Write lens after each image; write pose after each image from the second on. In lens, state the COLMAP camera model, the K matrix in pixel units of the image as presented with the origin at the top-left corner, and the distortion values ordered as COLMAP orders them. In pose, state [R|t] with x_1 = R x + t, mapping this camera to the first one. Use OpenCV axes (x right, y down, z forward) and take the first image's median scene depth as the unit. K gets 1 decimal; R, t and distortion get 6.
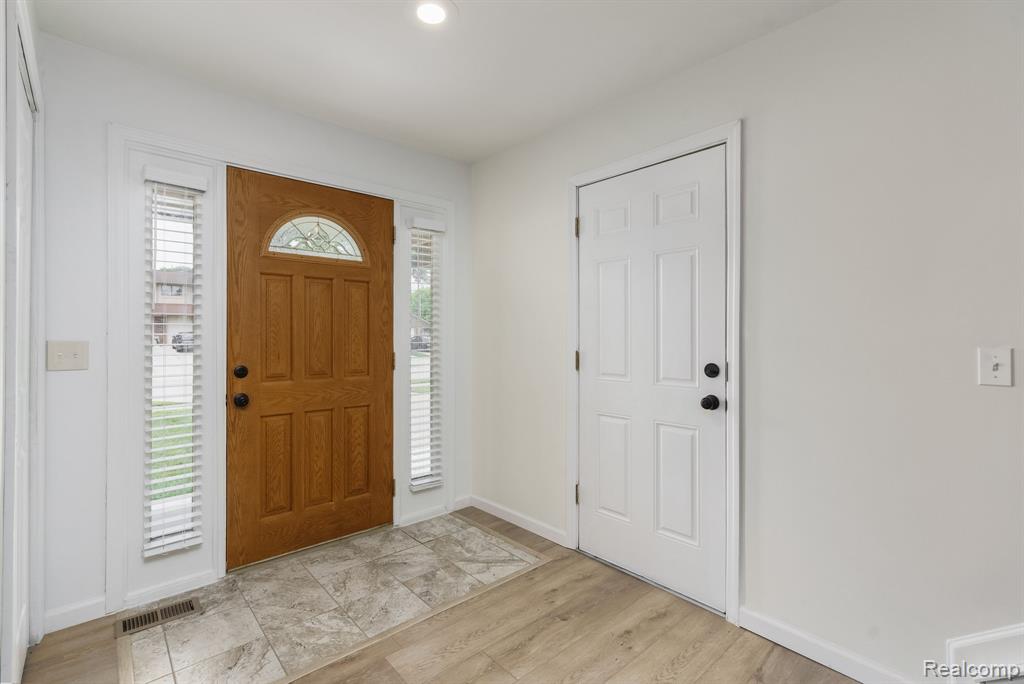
lens RADIAL K [[471.4, 0, 500.4], [0, 471.4, 329.1], [0, 0, 1]] dist [0.015120, -0.001166]
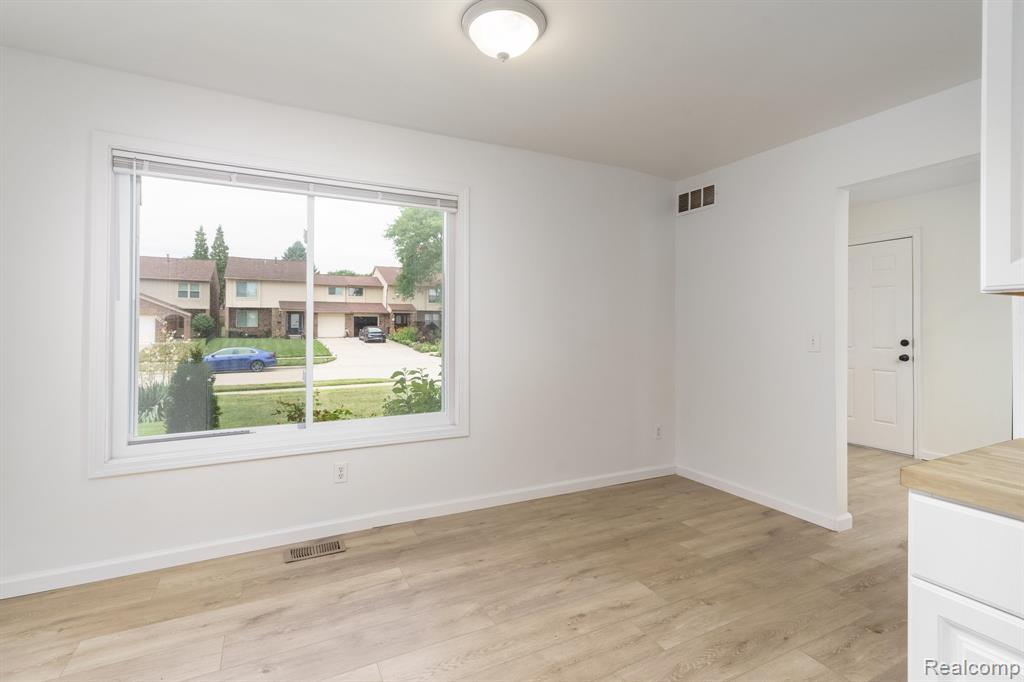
lens RADIAL K [[471.4, 0, 500.4], [0, 471.4, 328.1], [0, 0, 1]] dist [0.015120, -0.001166]
pose [[0.969039, -0.004235, -0.246873, -0.622388], [0.008969, 0.999797, 0.018052, -0.025978], [0.246746, -0.019707, 0.968880, -1.204675]]
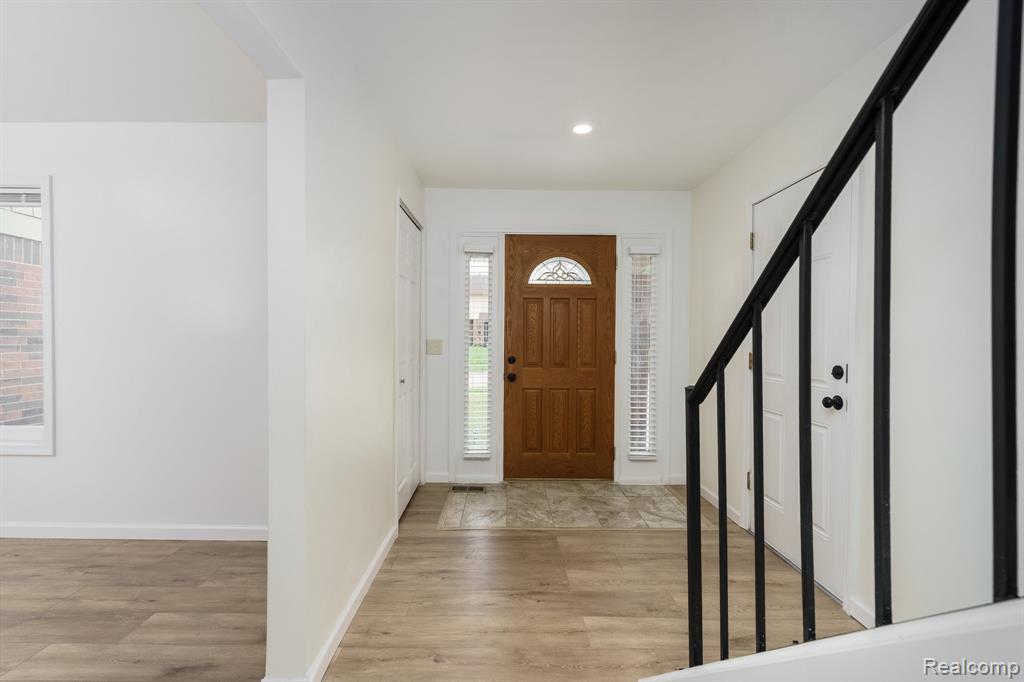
lens RADIAL K [[471.4, 0, 500.4], [0, 471.4, 328.1], [0, 0, 1]] dist [0.015120, -0.001166]
pose [[0.755598, -0.007194, -0.654996, 0.466005], [0.002383, 0.999963, -0.008234, -0.005318], [0.655031, 0.004661, 0.755588, -0.241959]]
